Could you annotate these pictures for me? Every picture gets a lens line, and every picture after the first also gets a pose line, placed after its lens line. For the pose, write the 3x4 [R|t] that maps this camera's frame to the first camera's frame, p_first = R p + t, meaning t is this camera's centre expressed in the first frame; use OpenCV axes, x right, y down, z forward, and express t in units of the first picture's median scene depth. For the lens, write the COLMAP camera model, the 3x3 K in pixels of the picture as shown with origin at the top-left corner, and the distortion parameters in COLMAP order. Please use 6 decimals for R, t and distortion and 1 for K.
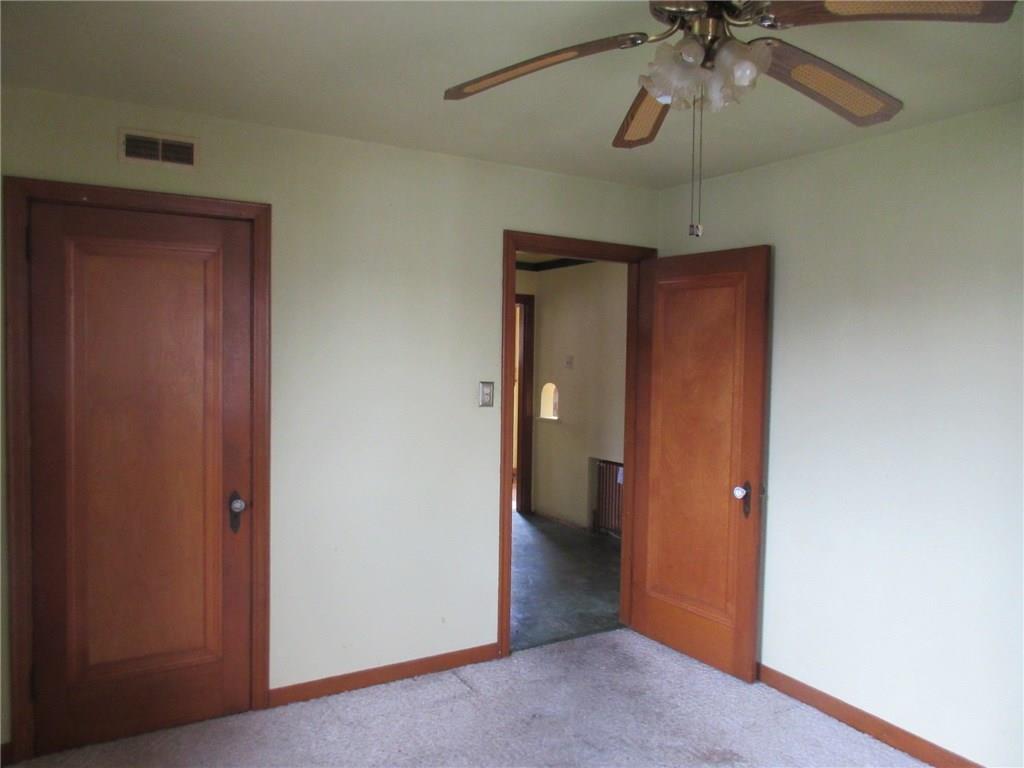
lens RADIAL K [[769.3, 0, 516.0], [0, 769.3, 377.7], [0, 0, 1]] dist [0.003398, 0.008417]
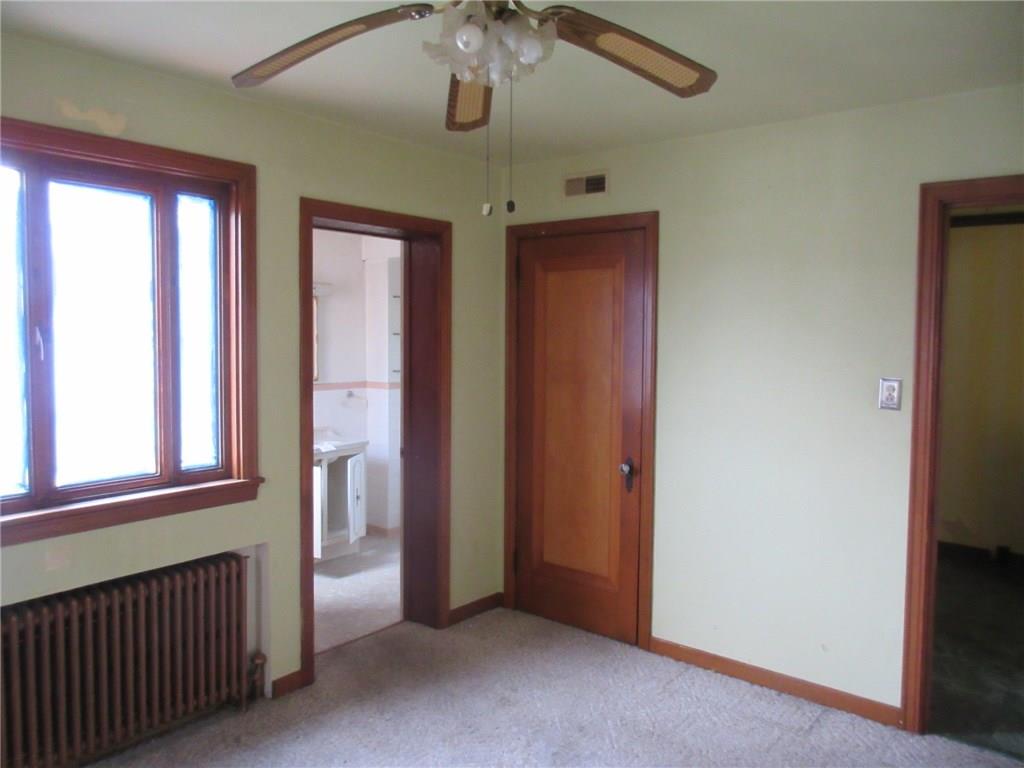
lens RADIAL K [[769.3, 0, 516.0], [0, 769.3, 377.7], [0, 0, 1]] dist [0.003398, 0.008417]
pose [[0.351468, 0.042861, -0.935218, 0.684759], [-0.037528, 0.998794, 0.031671, -0.007402], [0.935447, 0.023966, 0.352652, 0.412831]]
